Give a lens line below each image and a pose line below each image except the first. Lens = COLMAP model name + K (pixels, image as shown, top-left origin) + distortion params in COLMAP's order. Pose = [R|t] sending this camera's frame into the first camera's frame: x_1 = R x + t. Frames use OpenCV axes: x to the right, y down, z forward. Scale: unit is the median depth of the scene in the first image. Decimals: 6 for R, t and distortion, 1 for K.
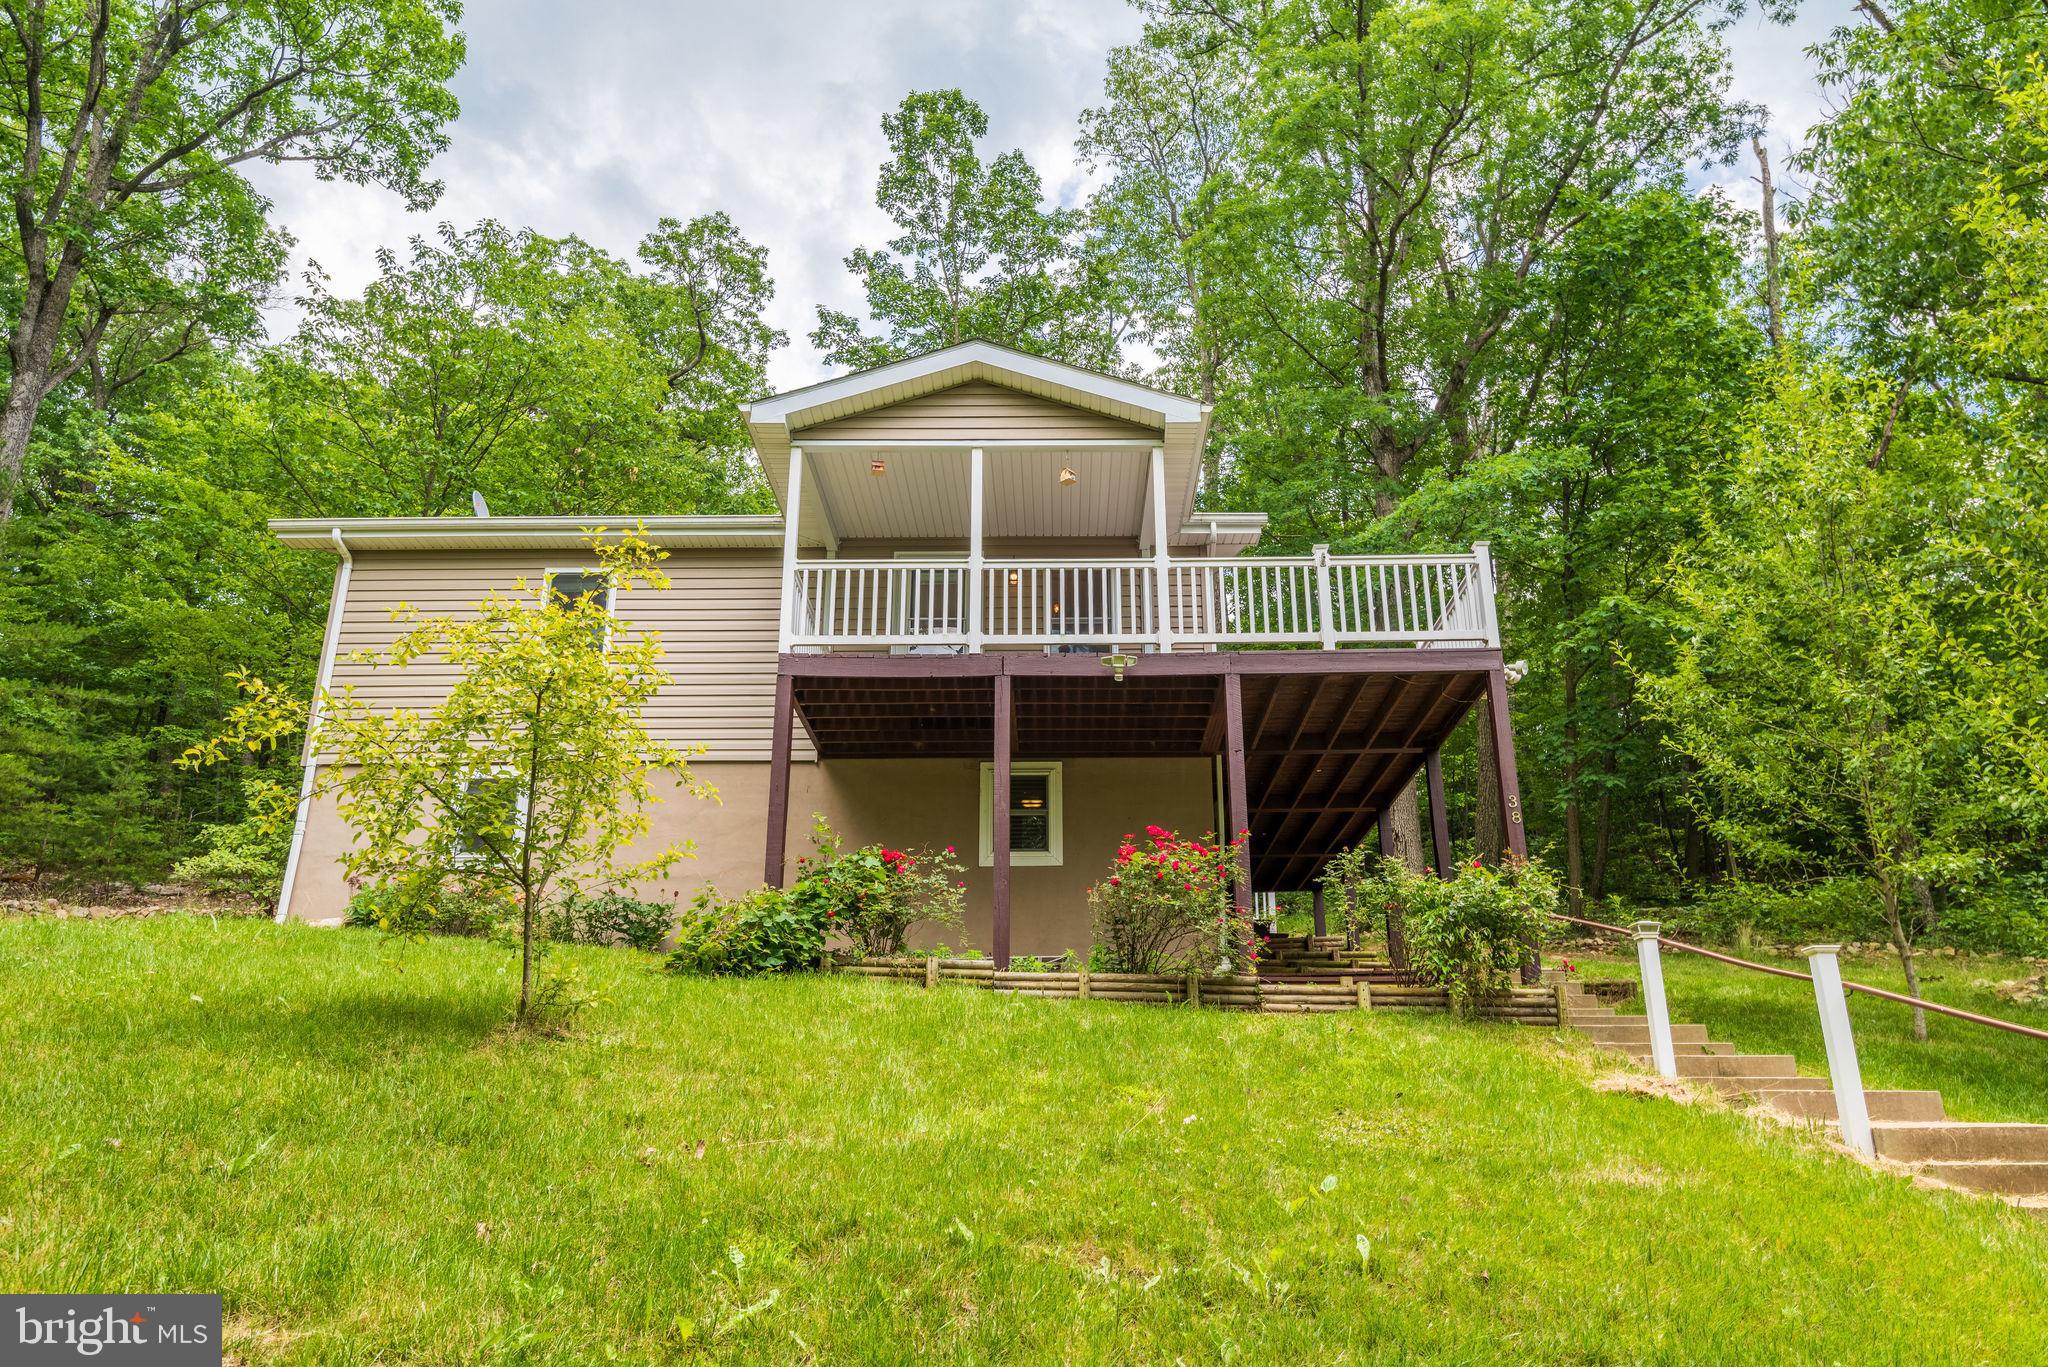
lens RADIAL K [[1411.6, 0, 1025.8], [0, 1411.6, 677.3], [0, 0, 1]] dist [0.043169, -0.052737]
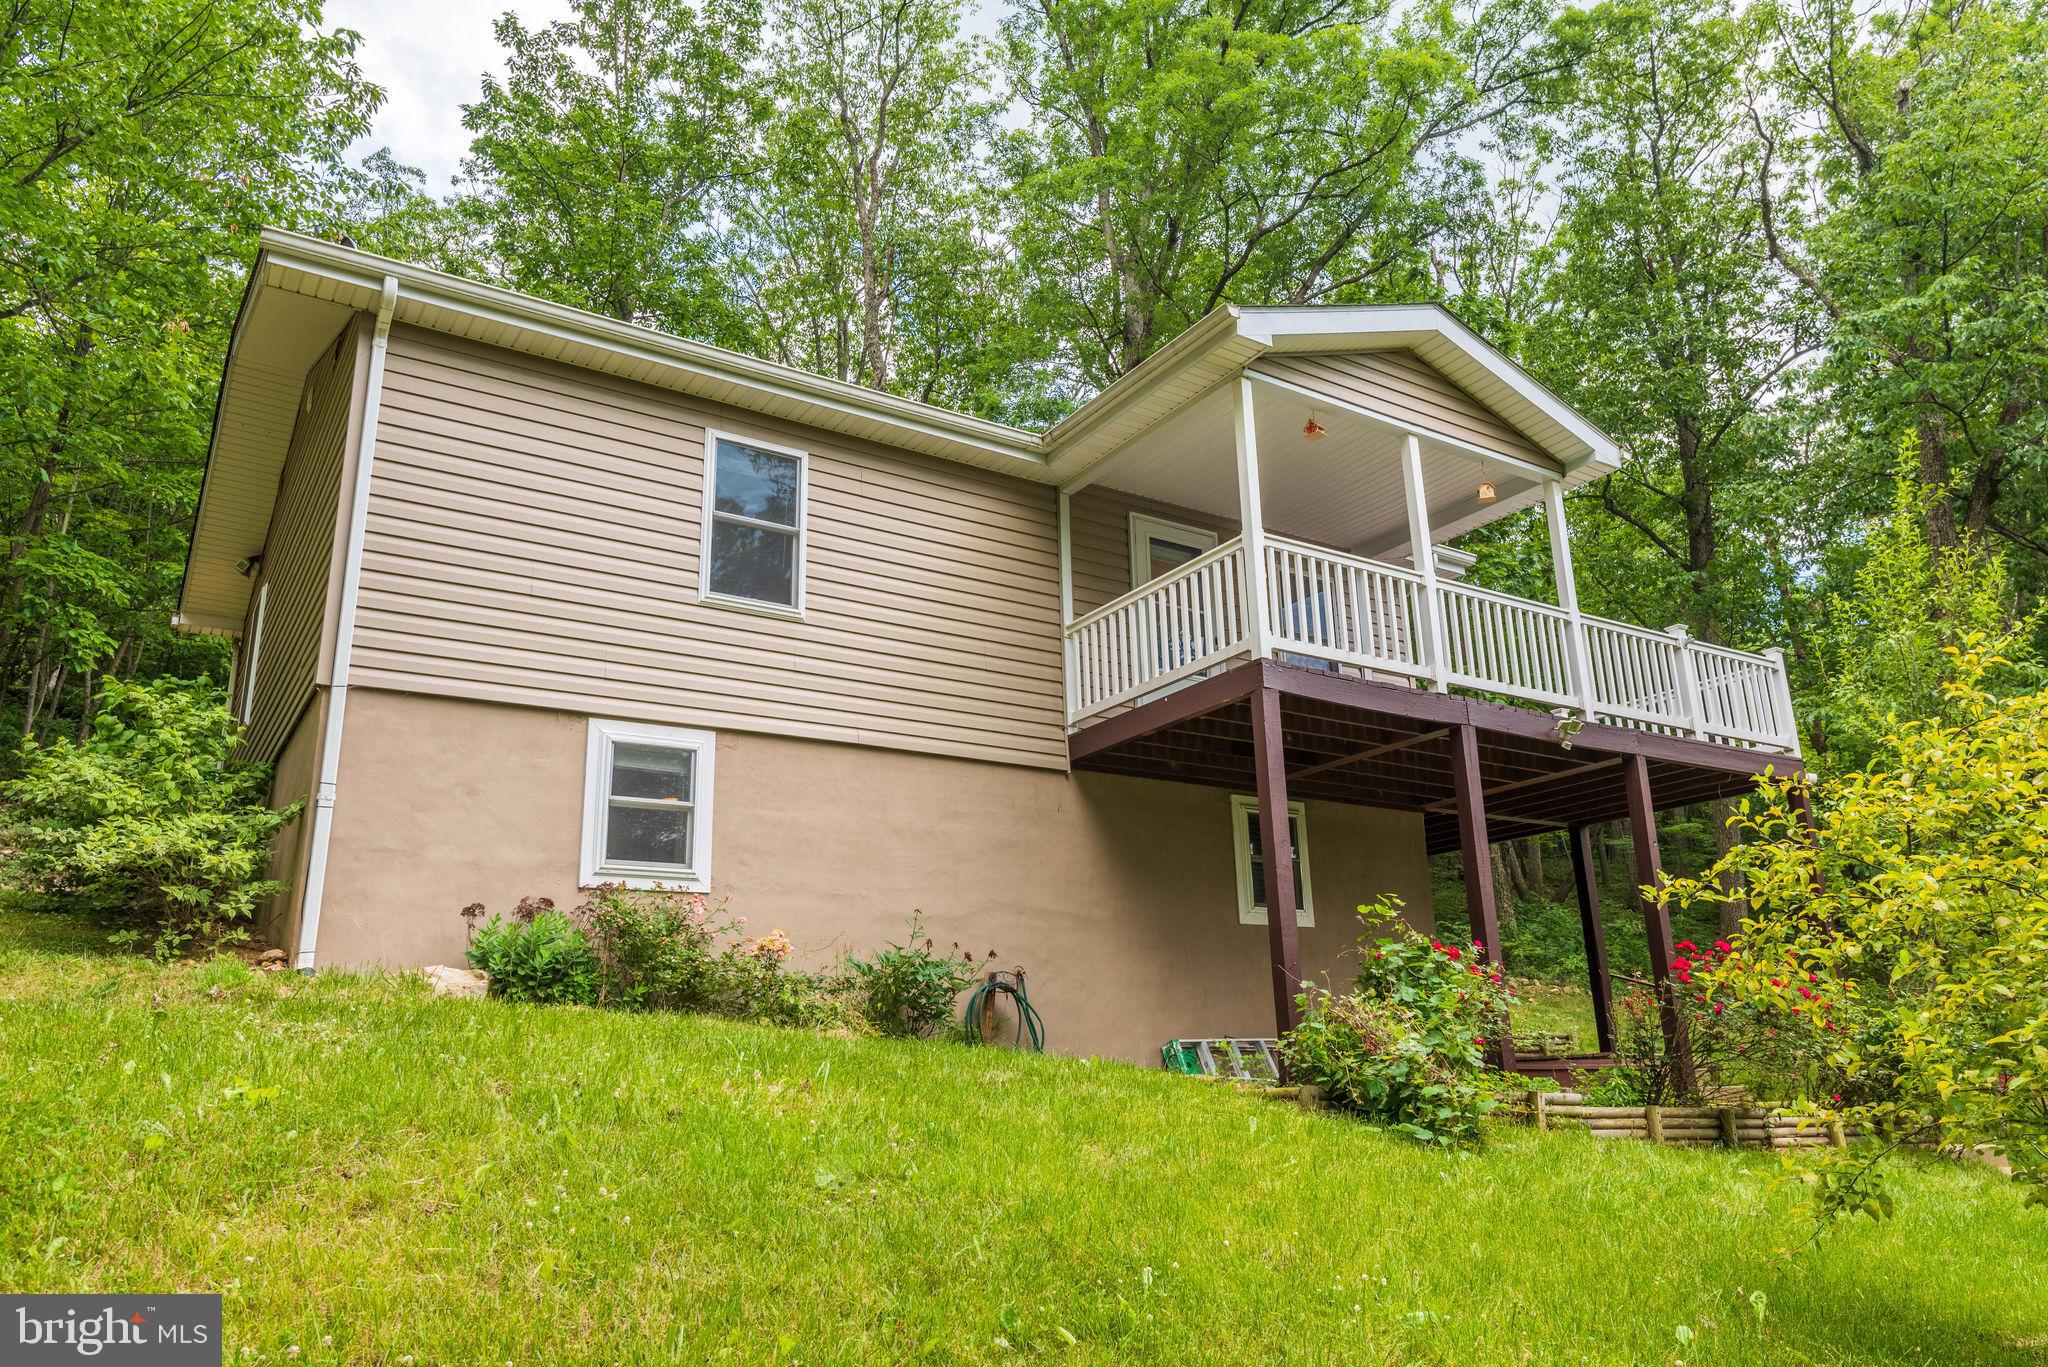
lens RADIAL K [[1411.6, 0, 1025.8], [0, 1411.6, 677.3], [0, 0, 1]] dist [0.043169, -0.052737]
pose [[0.833536, 0.139767, 0.534493, -0.635680], [-0.168713, 0.985651, 0.005364, 0.009586], [-0.526074, -0.094647, 0.845156, 0.412161]]
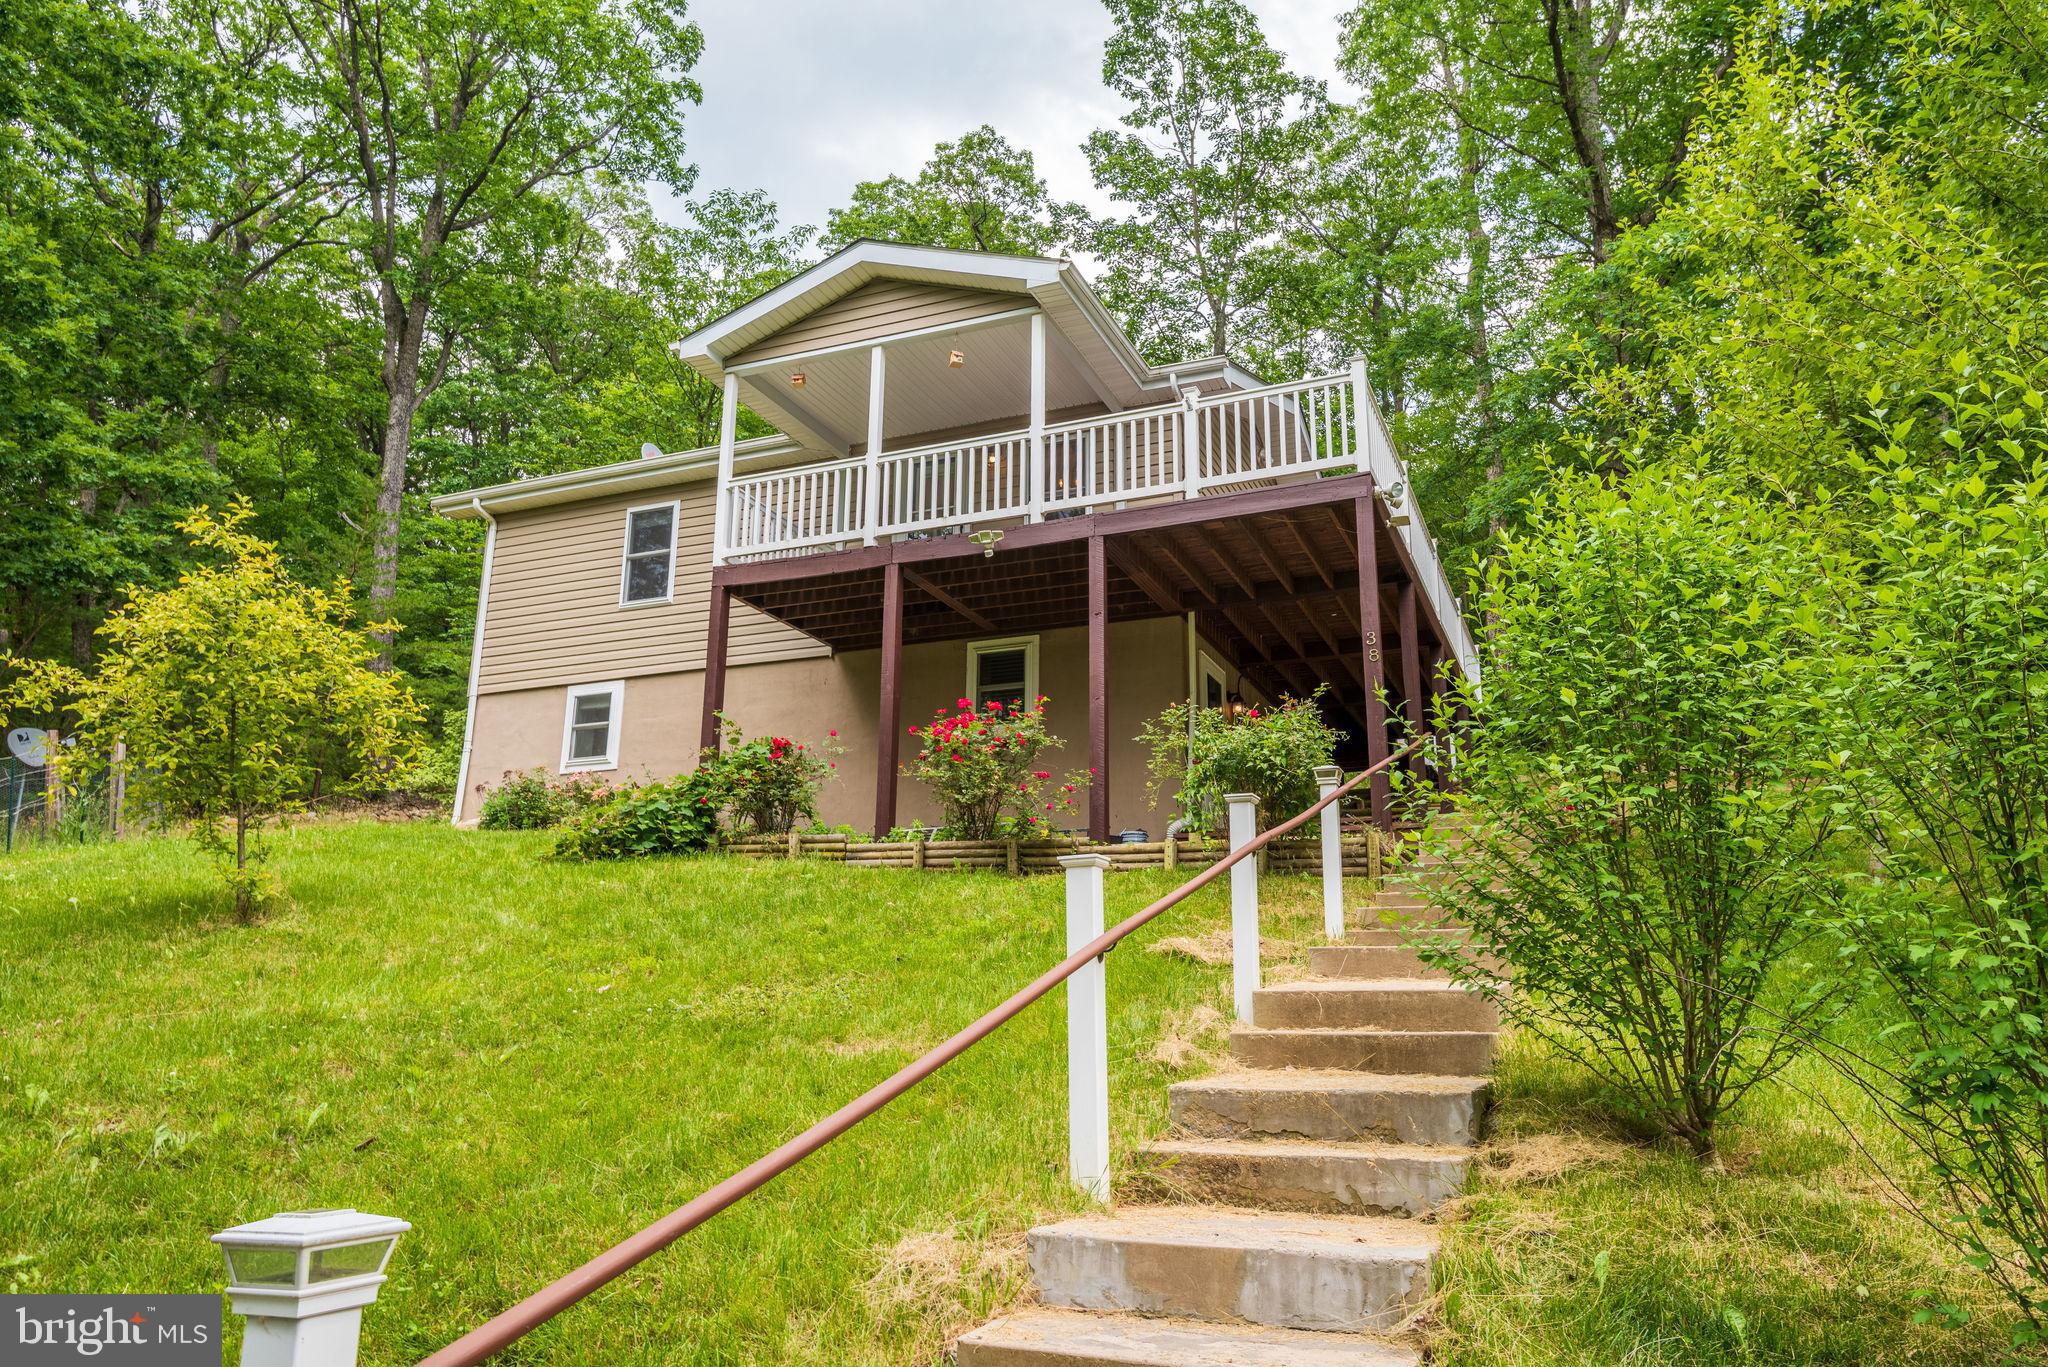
lens RADIAL K [[1355.8, 0, 1032.9], [0, 1355.8, 680.8], [0, 0, 1]] dist [0.057655, -0.089442]
pose [[0.928983, -0.084033, -0.360458, 0.410169], [0.118389, 0.990185, 0.074277, 0.020597], [0.350678, -0.111676, 0.929813, 0.084399]]
